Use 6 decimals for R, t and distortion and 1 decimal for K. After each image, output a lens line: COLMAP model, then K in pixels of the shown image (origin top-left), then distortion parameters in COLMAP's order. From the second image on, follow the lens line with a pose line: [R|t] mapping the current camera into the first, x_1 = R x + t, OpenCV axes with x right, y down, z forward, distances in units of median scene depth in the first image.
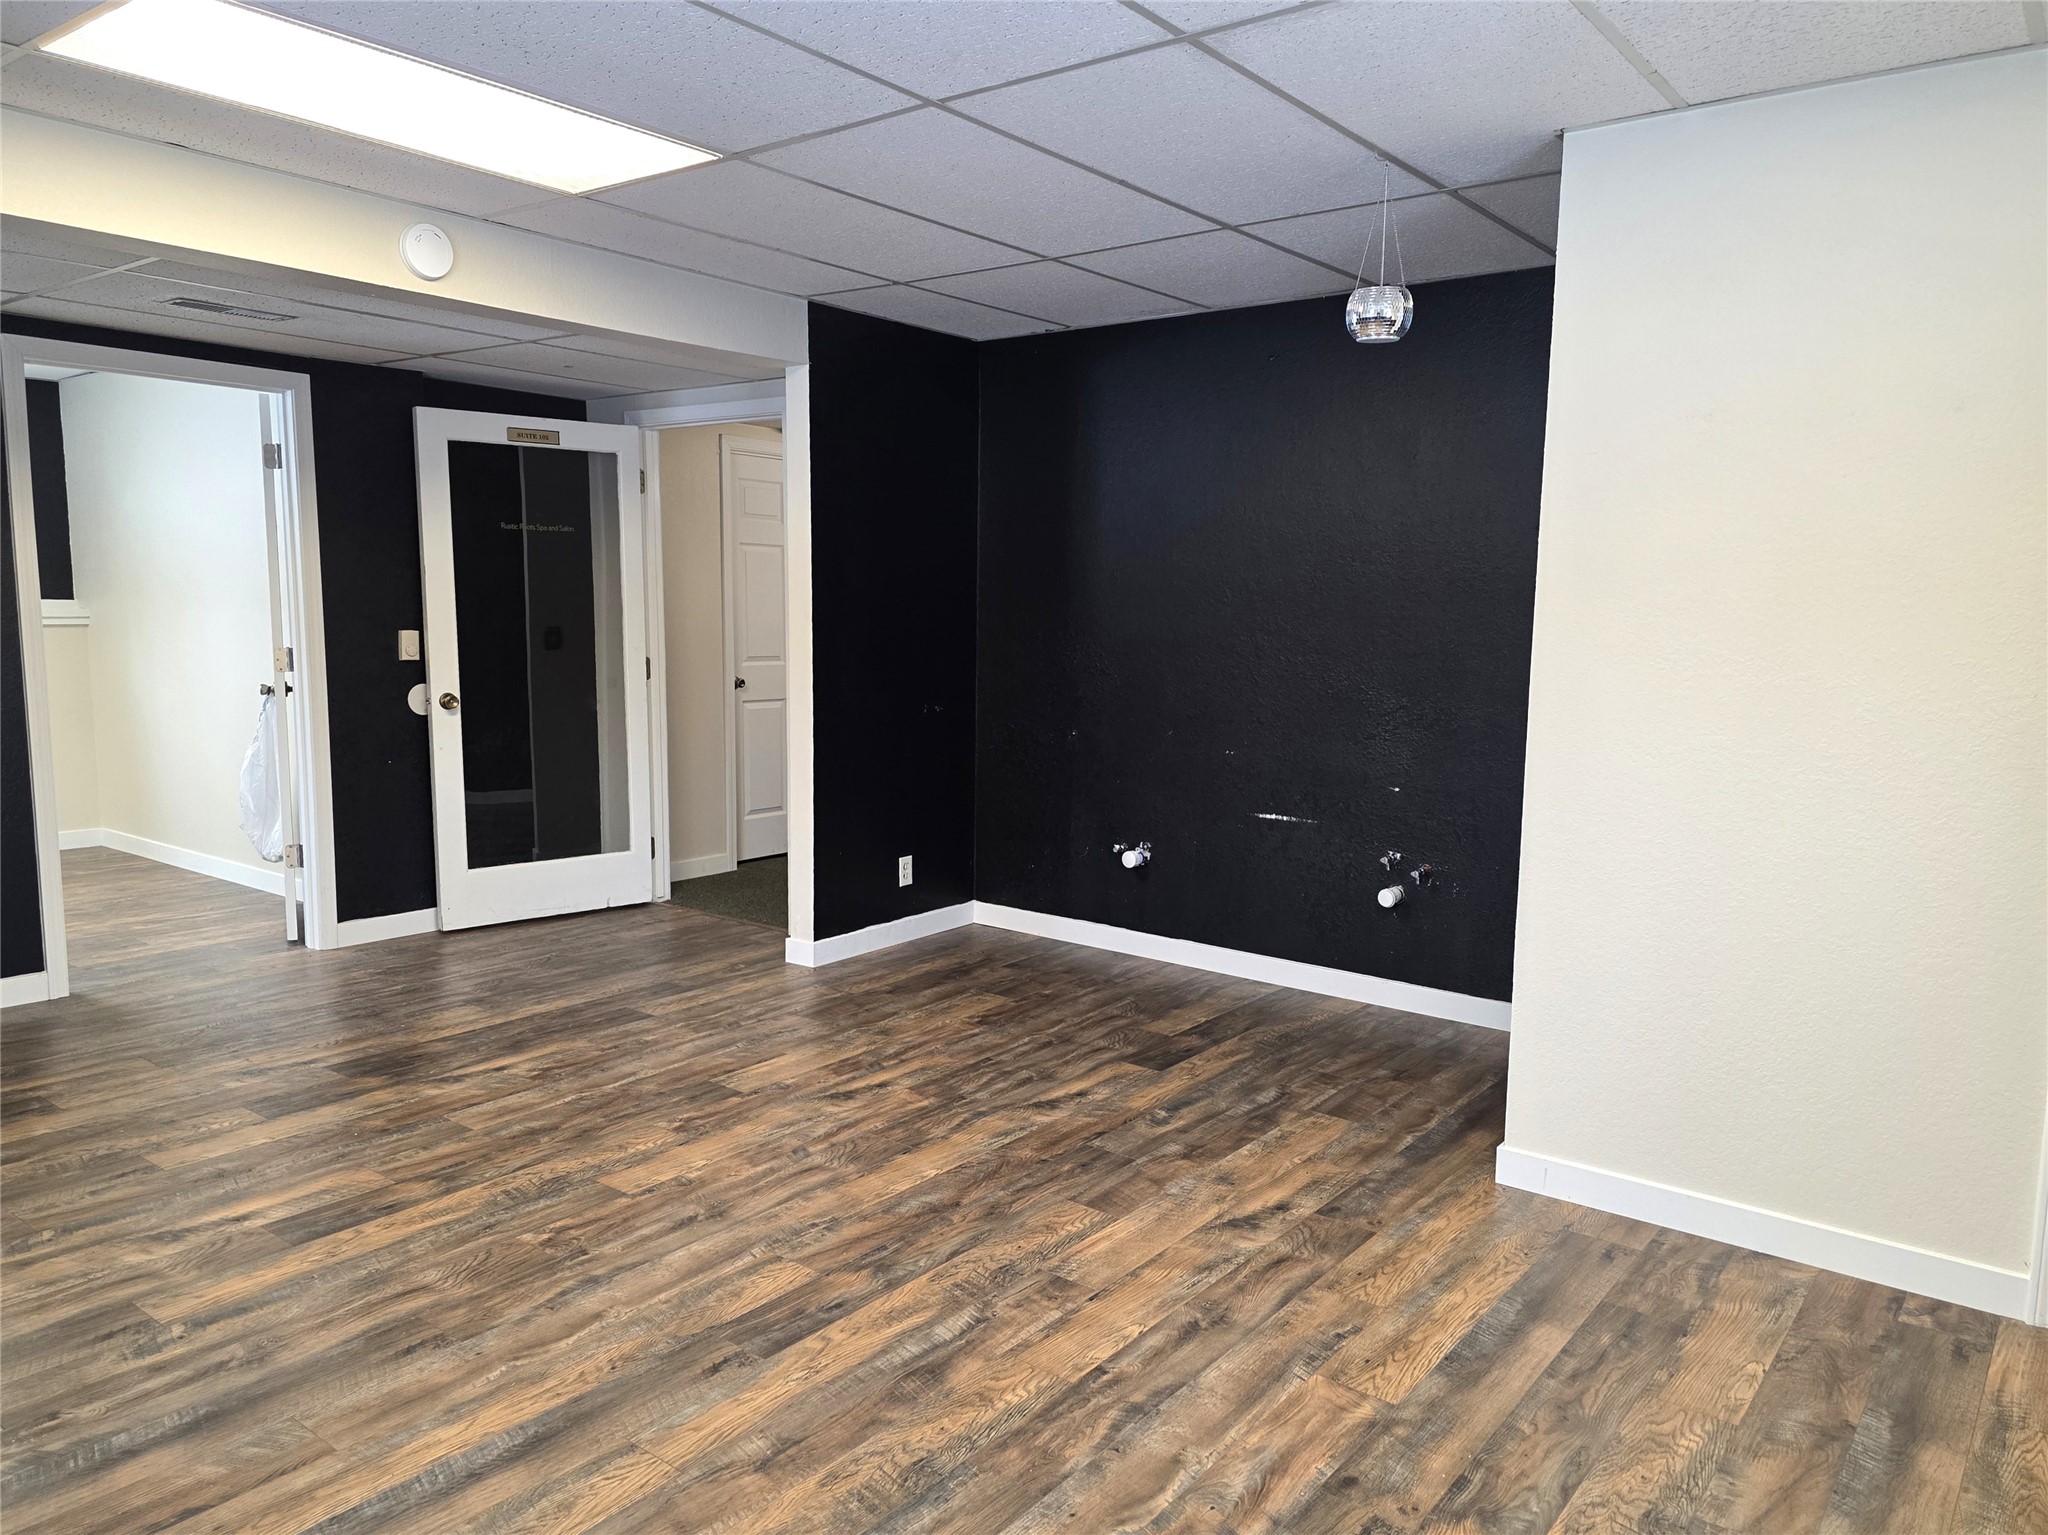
lens RADIAL K [[1412.5, 0, 1030.3], [0, 1412.5, 770.4], [0, 0, 1]] dist [0.122874, -0.167782]
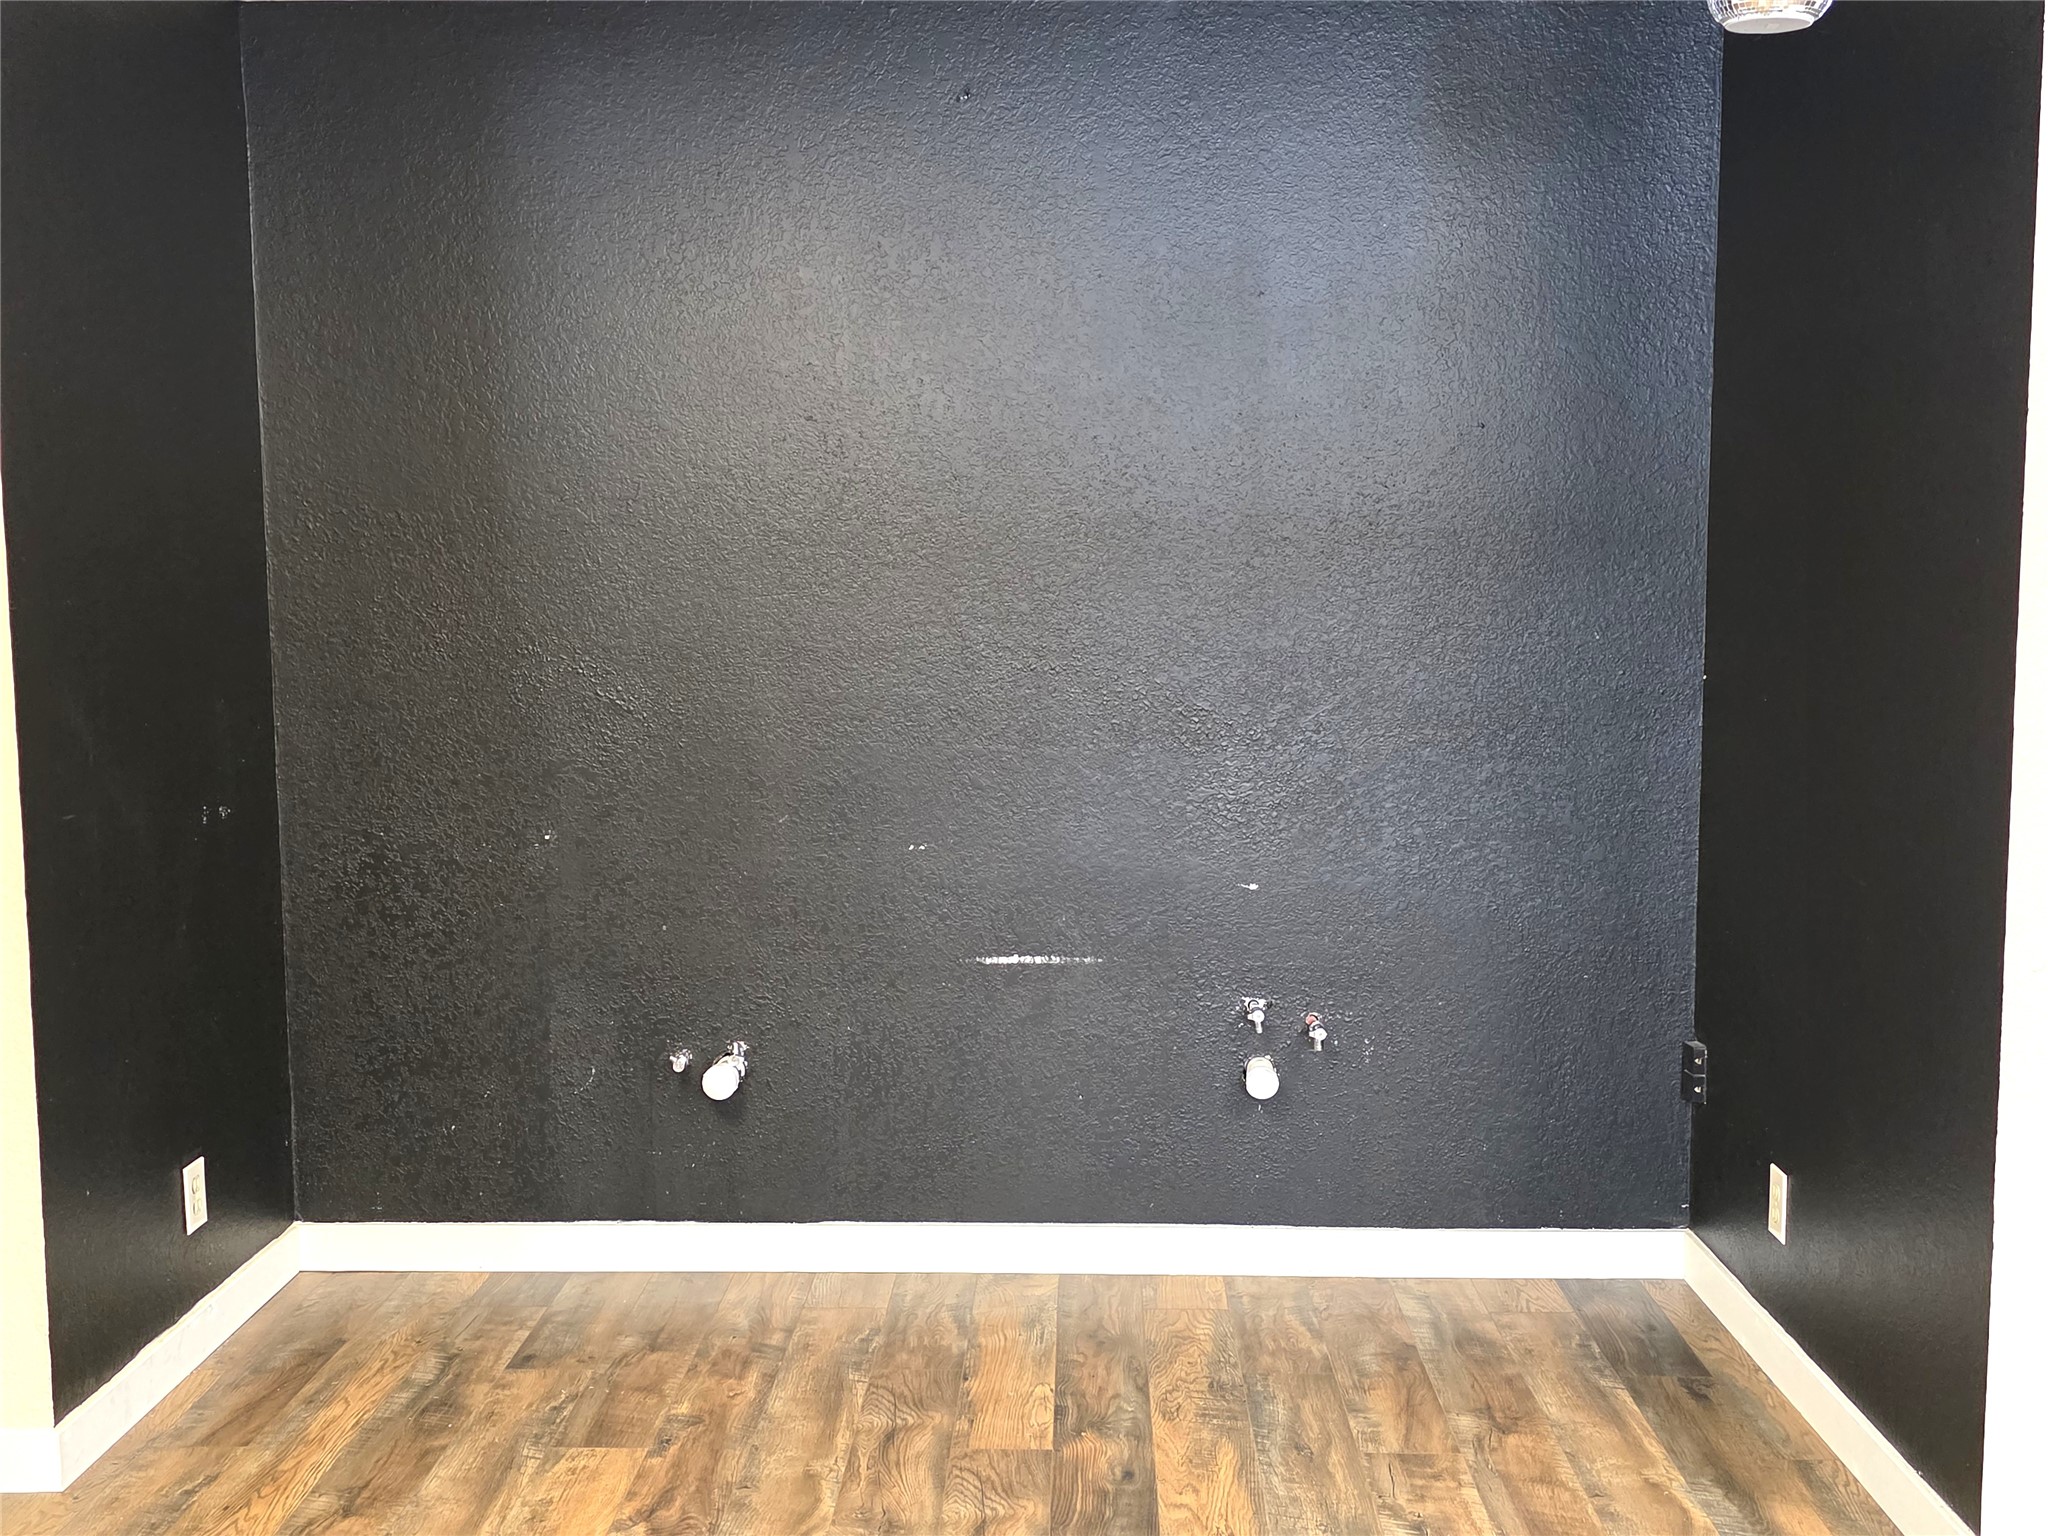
lens RADIAL K [[2056.0, 0, 1024.0], [0, 2056.0, 768.0], [0, 0, 1]] dist [0.063116, -0.013804]
pose [[0.810452, -0.080312, 0.580273, -0.326910], [0.088392, 0.995982, 0.014393, -0.061334], [-0.579098, 0.039627, 0.814294, 0.452729]]
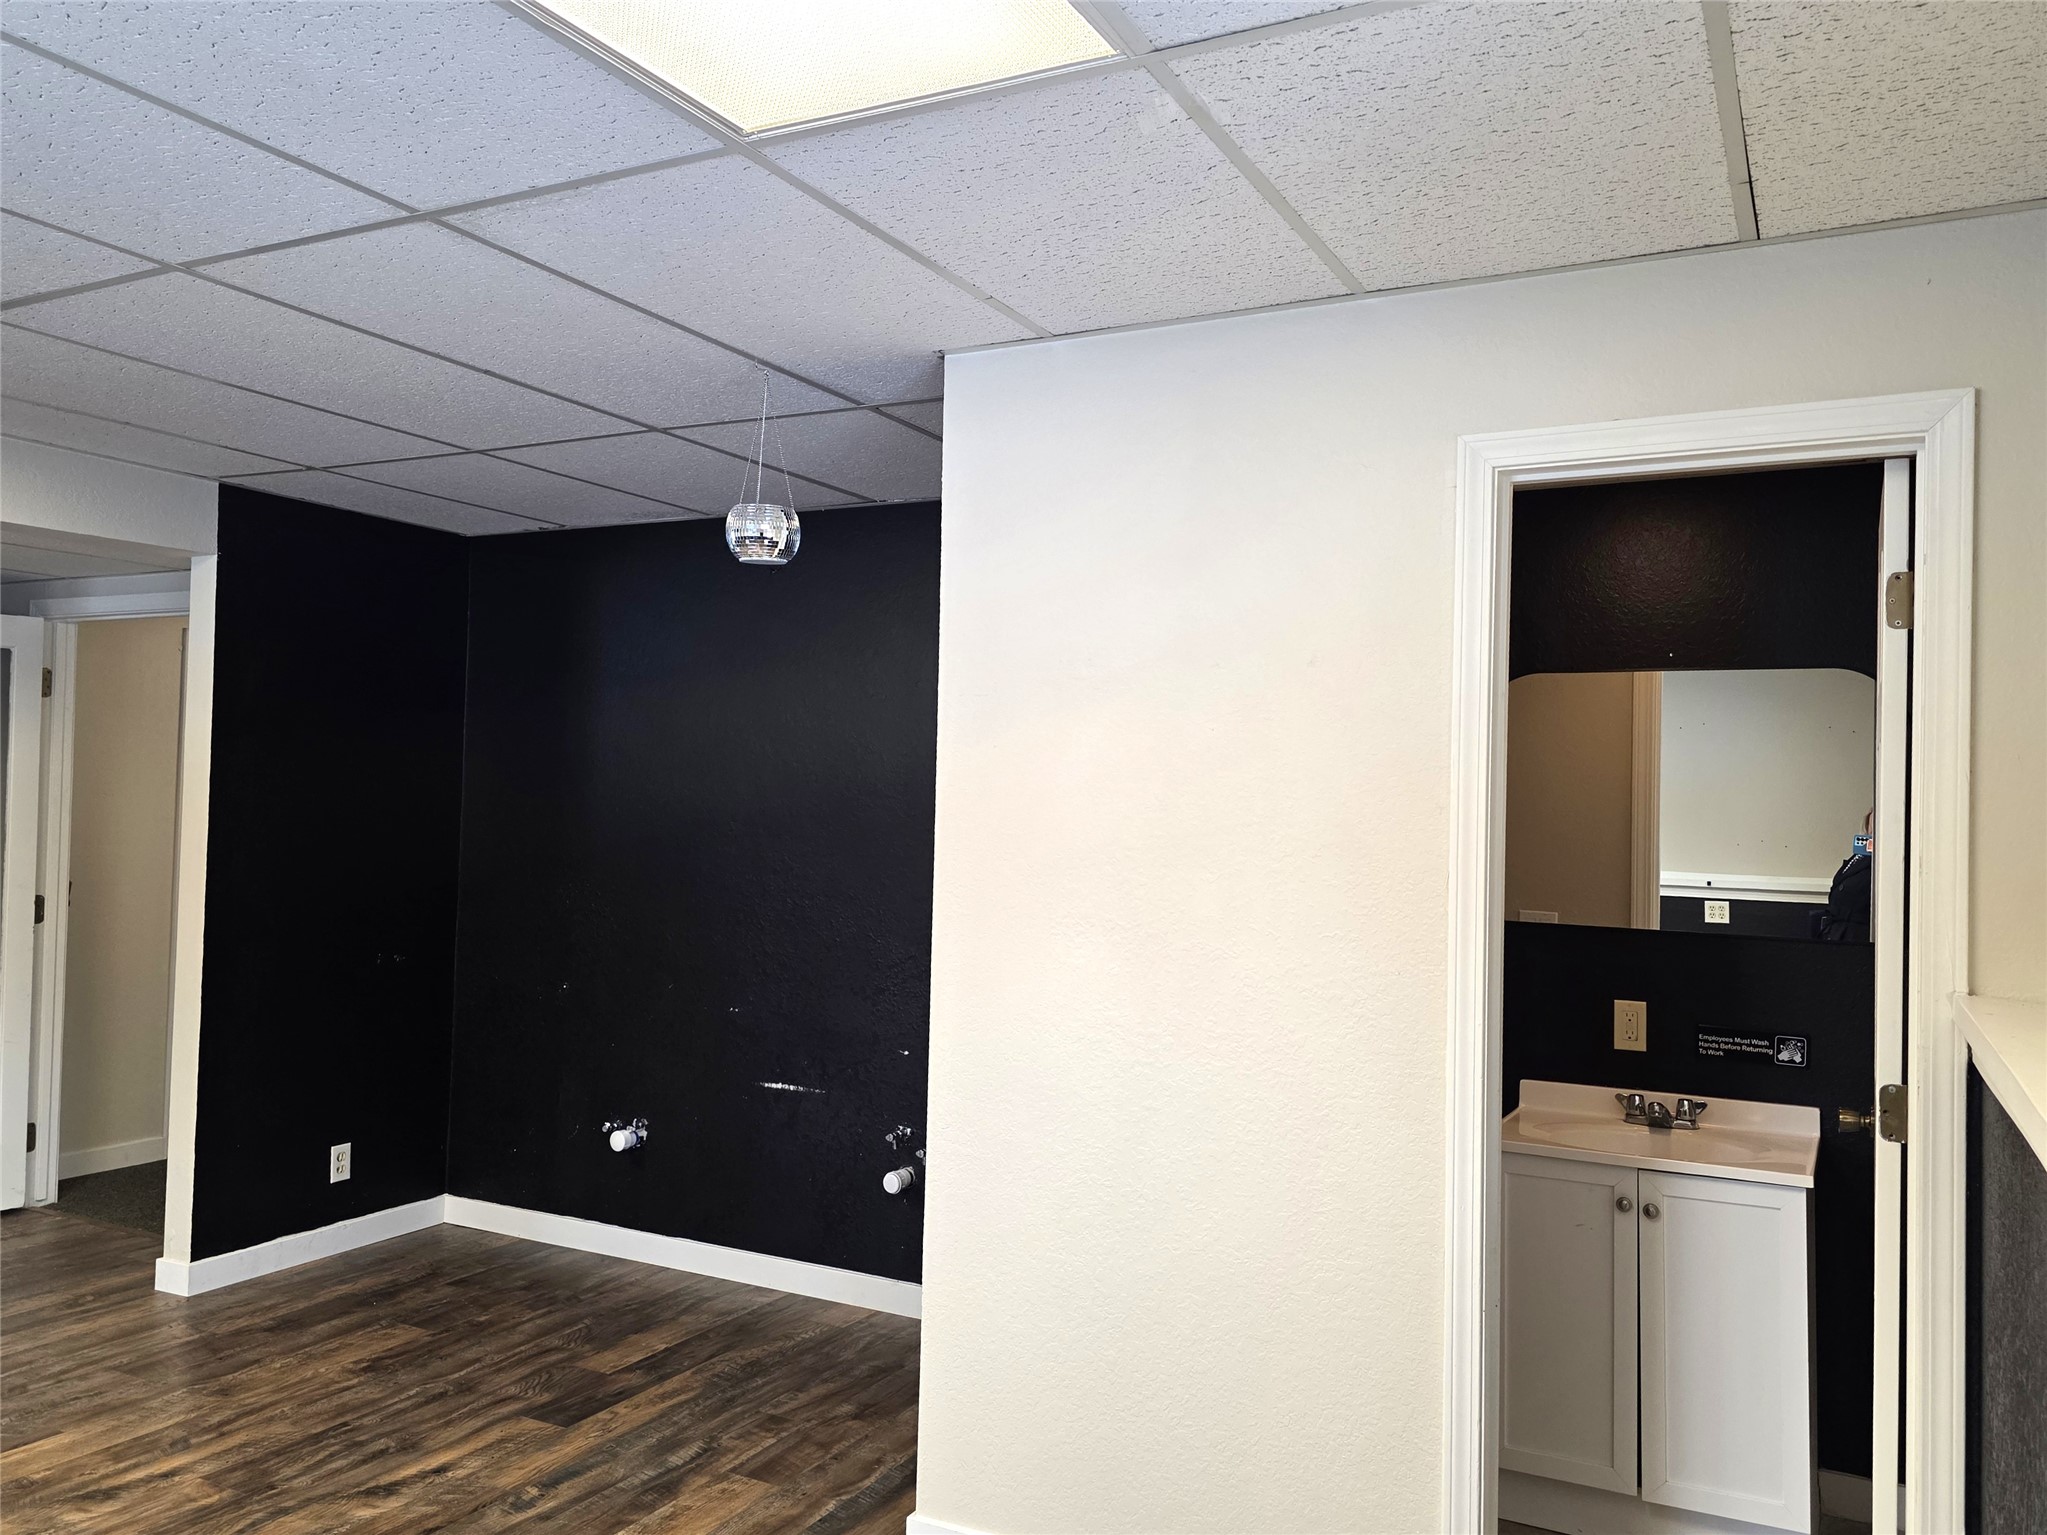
lens RADIAL K [[1536.4, 0, 1023.5], [0, 1536.4, 767.5], [0, 0, 1]] dist [0.082667, -0.076513]
pose [[0.985440, 0.015543, 0.169310, 0.191209], [0.009210, 0.989470, -0.144443, -0.026705], [-0.169772, 0.143899, 0.974921, 0.045513]]
